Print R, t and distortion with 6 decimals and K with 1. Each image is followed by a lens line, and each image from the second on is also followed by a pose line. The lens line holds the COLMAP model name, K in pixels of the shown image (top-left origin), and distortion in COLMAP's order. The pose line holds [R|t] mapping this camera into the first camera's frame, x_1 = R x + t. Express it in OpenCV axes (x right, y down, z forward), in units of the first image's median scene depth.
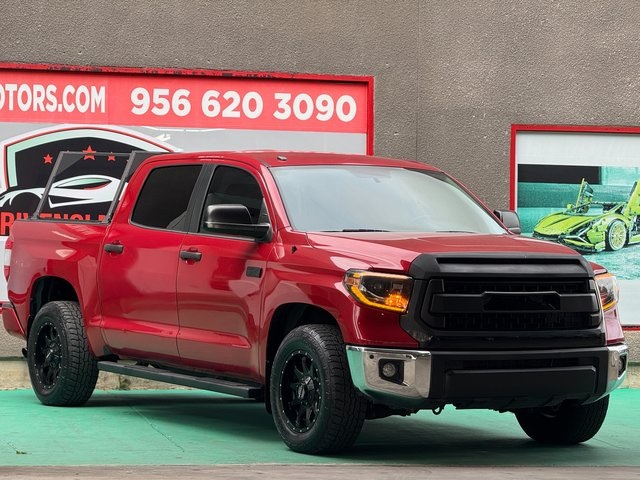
lens RADIAL K [[2400.6, 0, 320.0], [0, 2400.6, 240.0], [0, 0, 1]] dist [-0.053469, -1.871670]
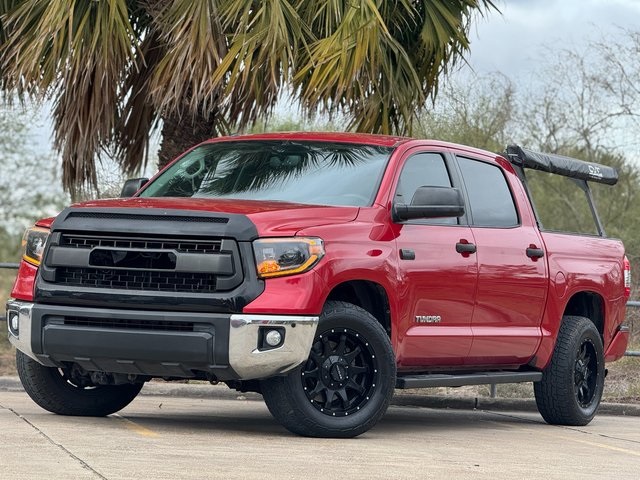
lens RADIAL K [[2400.6, 0, 320.0], [0, 2400.6, 240.0], [0, 0, 1]] dist [-0.053469, -1.871670]
pose [[0.518975, -0.014378, -0.854669, 0.916979], [-0.053908, 0.997318, -0.049512, 0.060499], [0.853088, 0.071769, 0.516808, 0.569032]]
